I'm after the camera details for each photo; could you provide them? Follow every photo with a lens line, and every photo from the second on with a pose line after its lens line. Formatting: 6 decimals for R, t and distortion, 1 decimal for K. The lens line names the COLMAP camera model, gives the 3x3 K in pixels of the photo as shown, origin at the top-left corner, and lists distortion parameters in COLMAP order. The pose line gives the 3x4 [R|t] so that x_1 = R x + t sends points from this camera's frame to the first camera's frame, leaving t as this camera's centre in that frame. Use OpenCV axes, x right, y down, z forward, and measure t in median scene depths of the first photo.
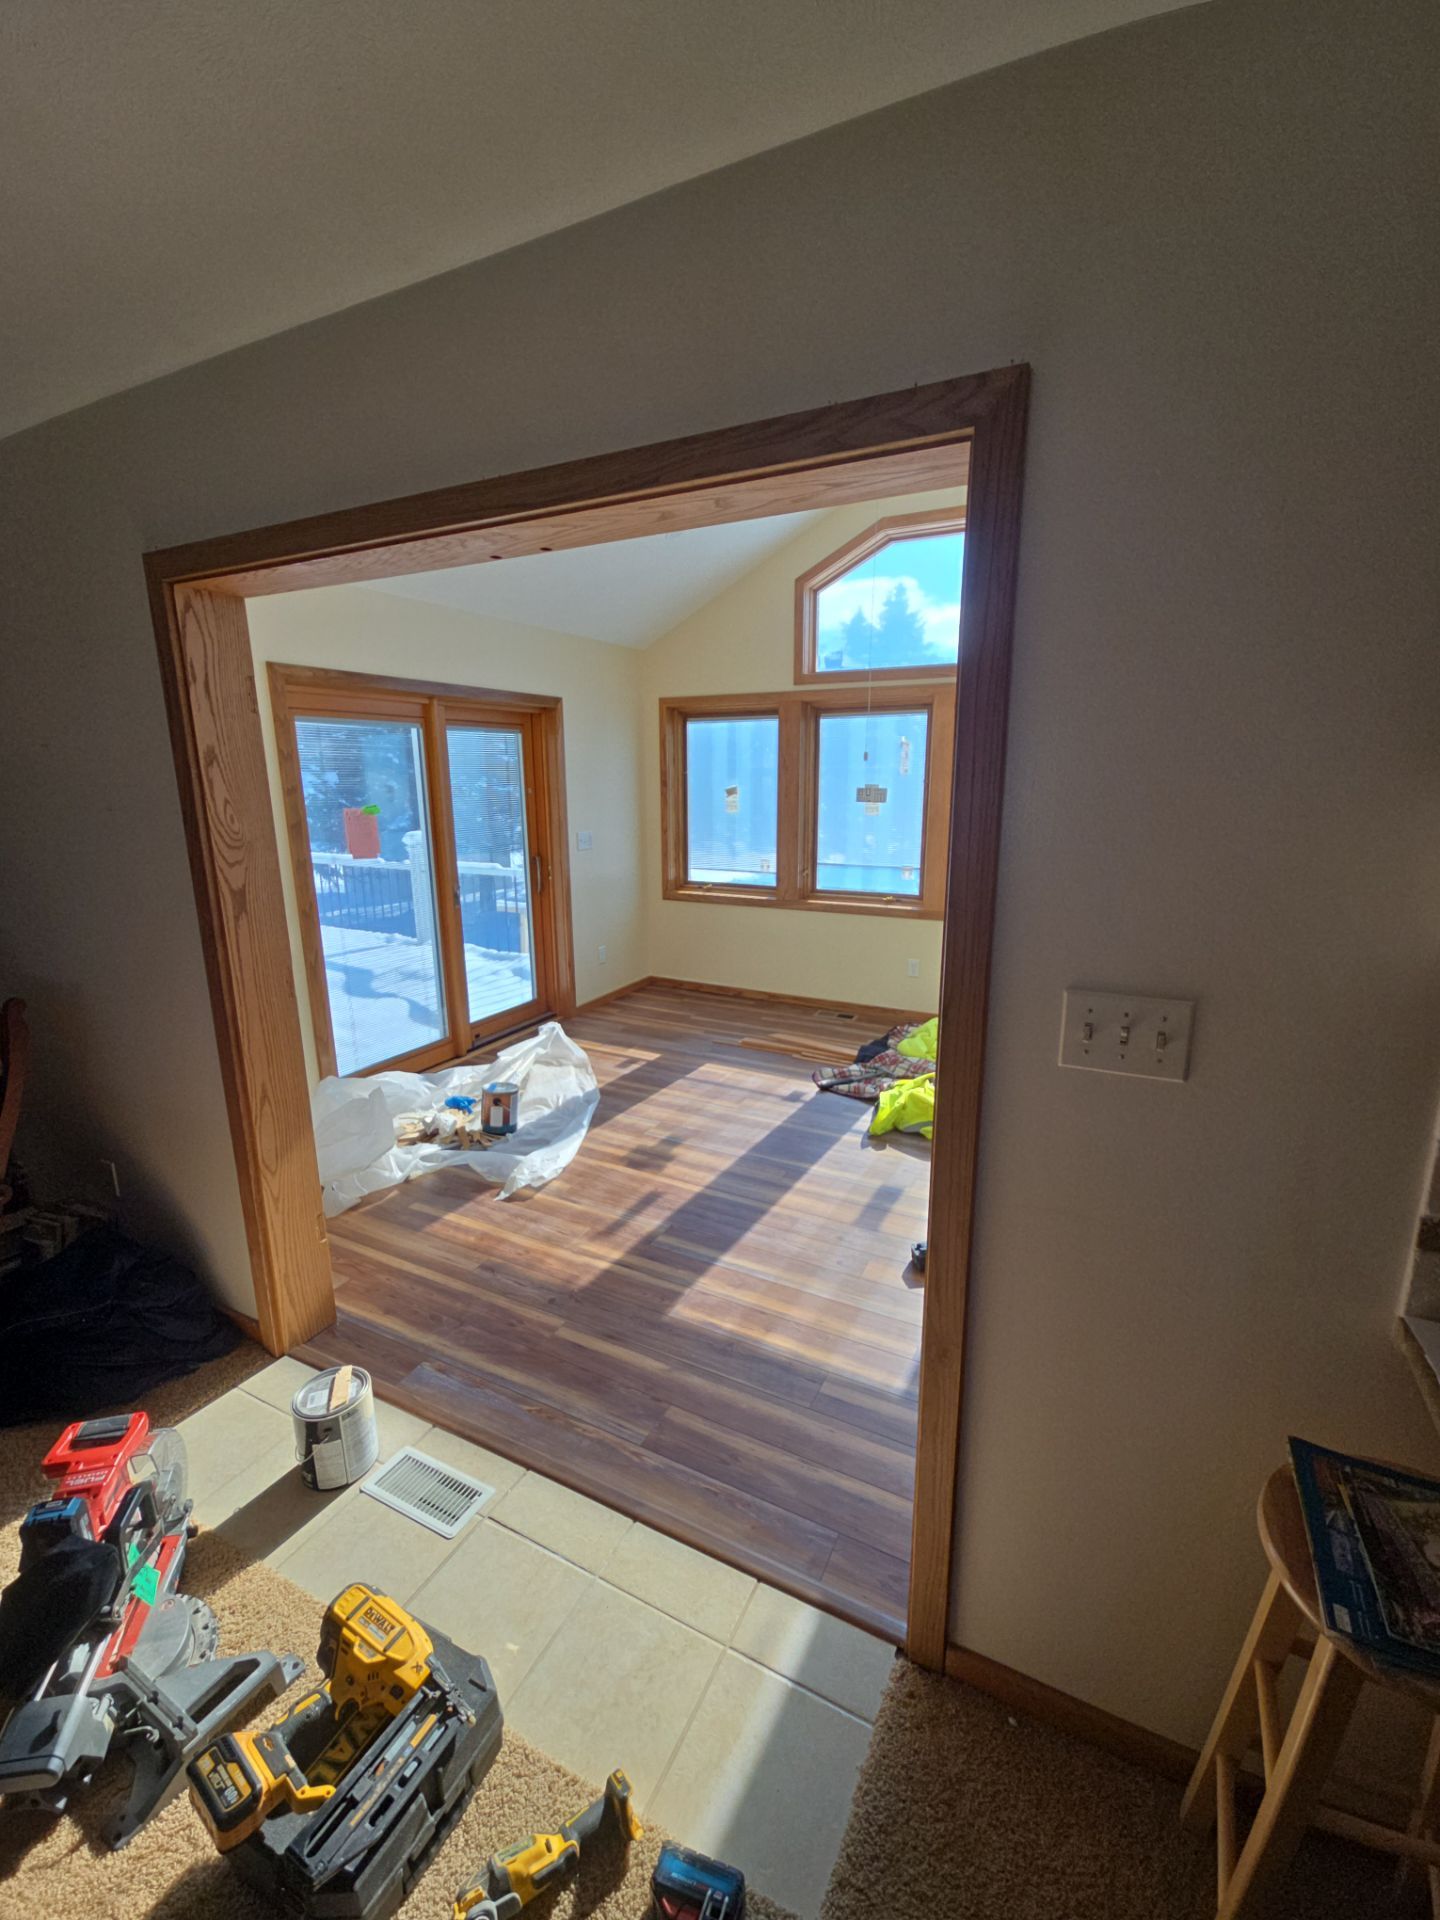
lens RADIAL K [[833.6, 0, 719.8], [0, 833.6, 965.7], [0, 0, 1]] dist [-0.002050, 0.000034]
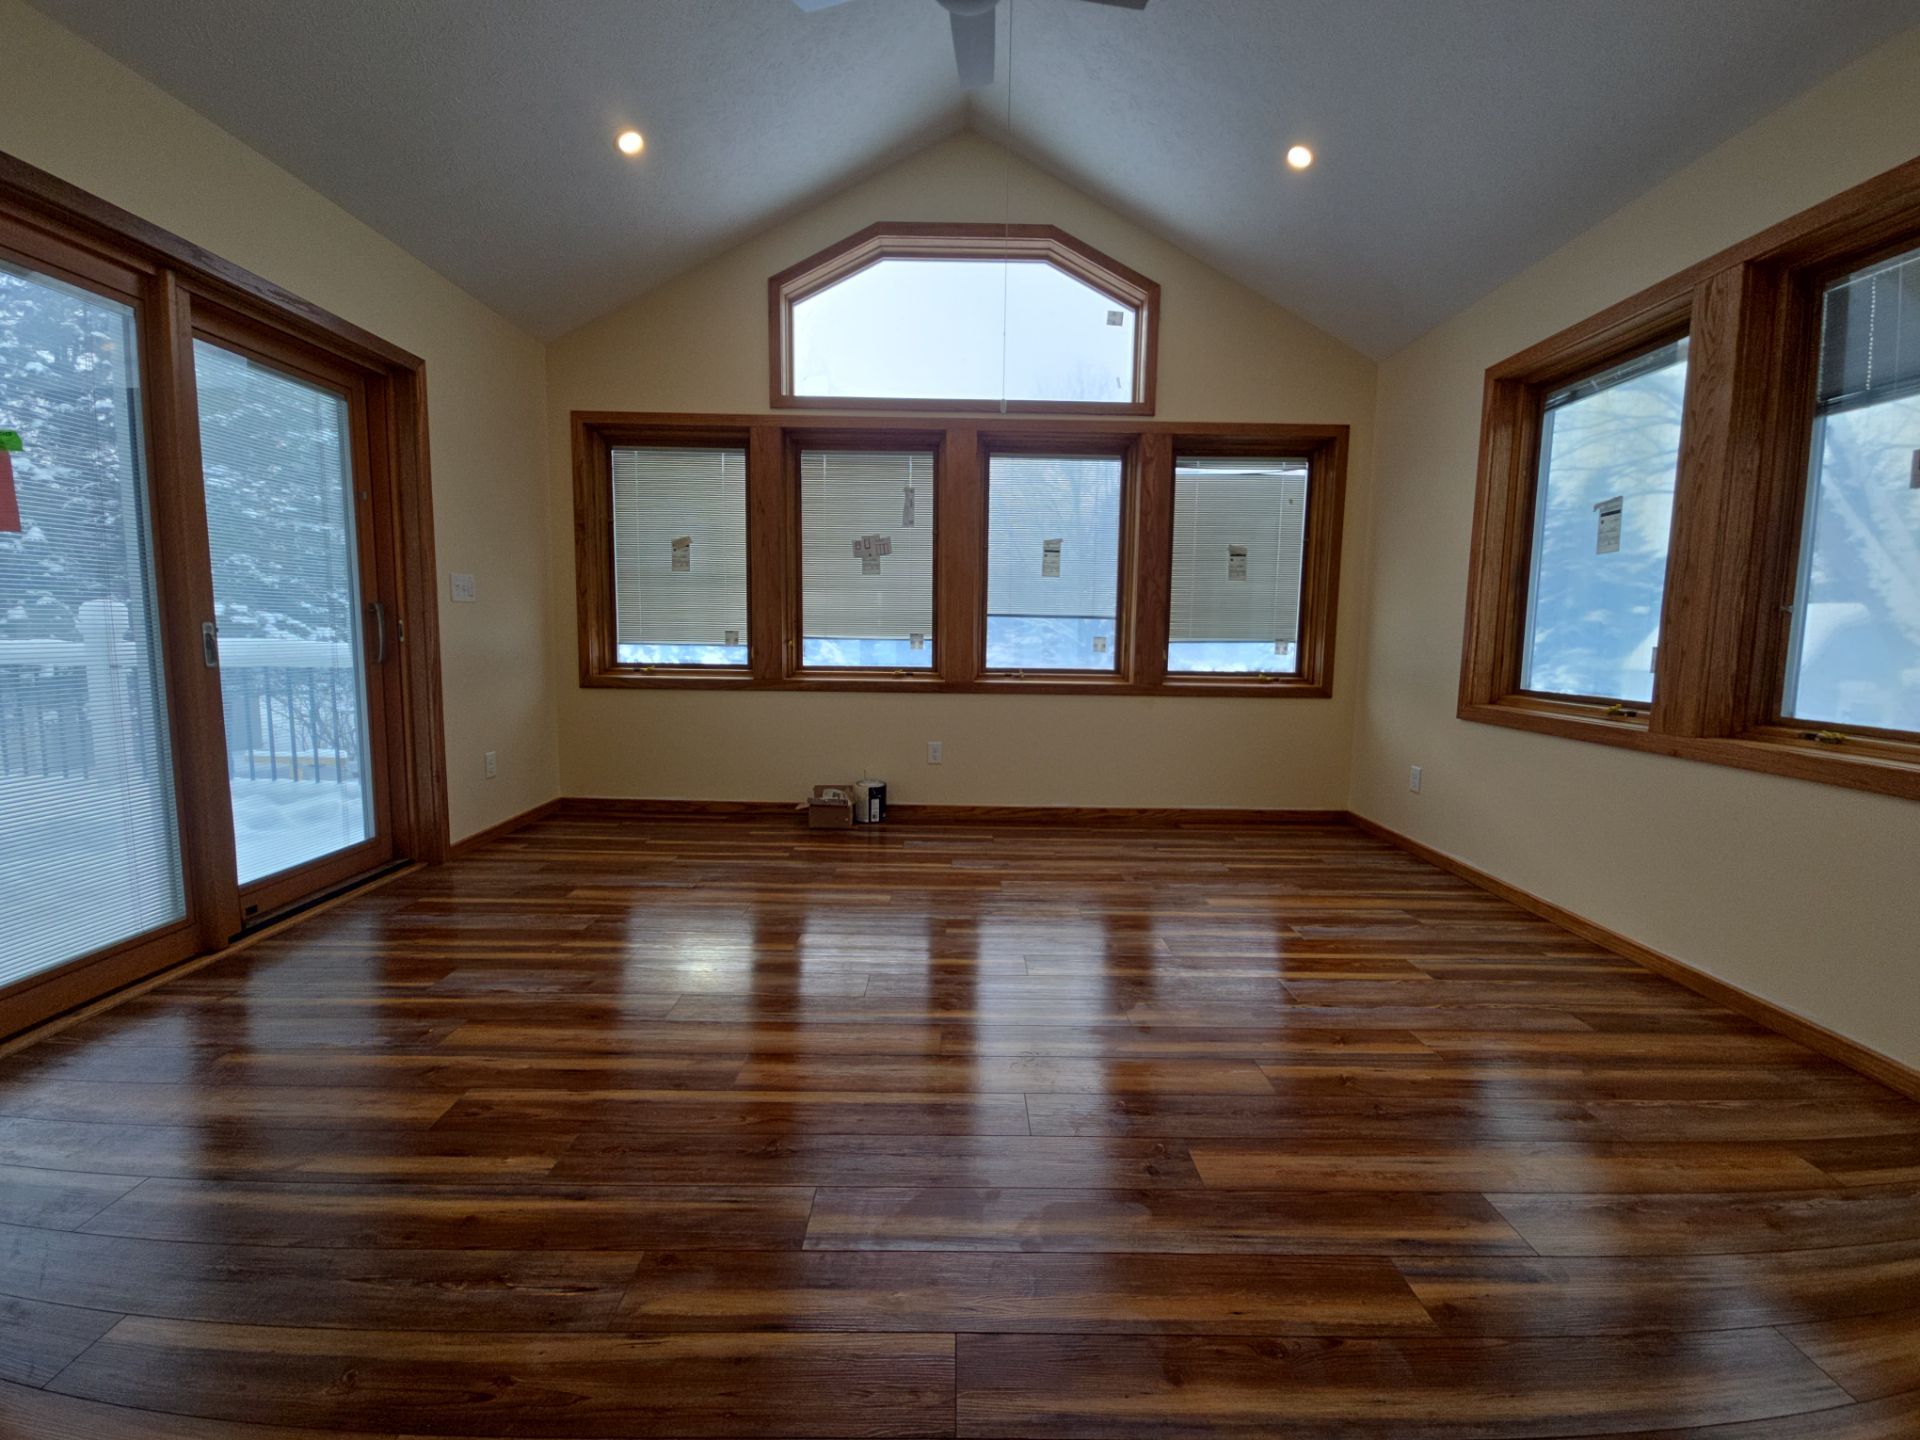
lens RADIAL K [[794.3, 0, 967.9], [0, 794.3, 709.7], [0, 0, 1]] dist [0.007668, -0.006234]
pose [[0.881762, -0.026746, 0.470936, -0.109898], [0.087593, 0.990310, -0.107763, 0.047891], [-0.463491, 0.136272, 0.875561, 0.283068]]
